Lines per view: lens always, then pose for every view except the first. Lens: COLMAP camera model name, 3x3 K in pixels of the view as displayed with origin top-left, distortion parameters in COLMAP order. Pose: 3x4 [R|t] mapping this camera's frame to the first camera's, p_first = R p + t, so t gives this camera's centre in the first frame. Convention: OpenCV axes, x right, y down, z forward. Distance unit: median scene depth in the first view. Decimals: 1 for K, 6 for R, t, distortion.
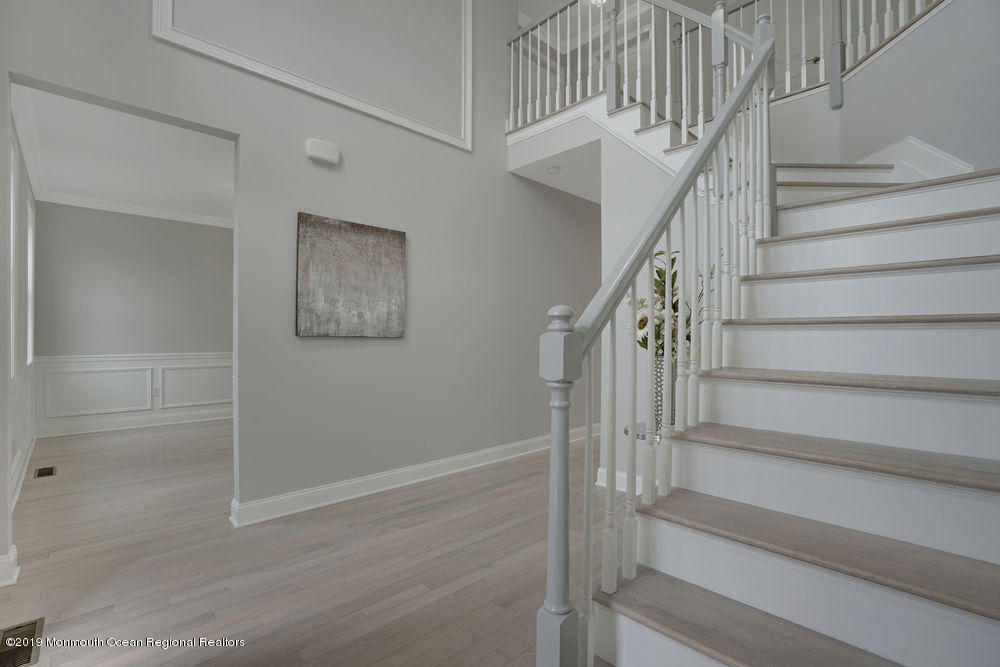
lens RADIAL K [[468.4, 0, 496.2], [0, 468.4, 336.4], [0, 0, 1]] dist [-0.001491, 0.000361]
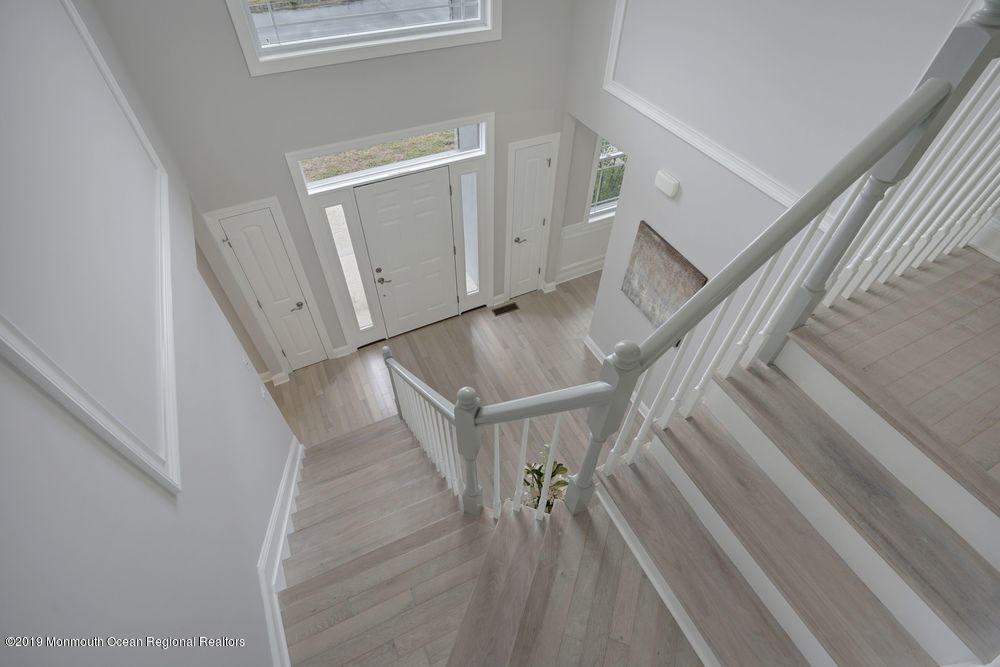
lens RADIAL K [[468.4, 0, 496.2], [0, 468.4, 336.4], [0, 0, 1]] dist [-0.001491, 0.000361]
pose [[-0.305102, 0.712843, -0.631481, 0.732178], [-0.011088, 0.660394, 0.750838, -0.997653], [0.952255, 0.236084, -0.193583, 0.915236]]
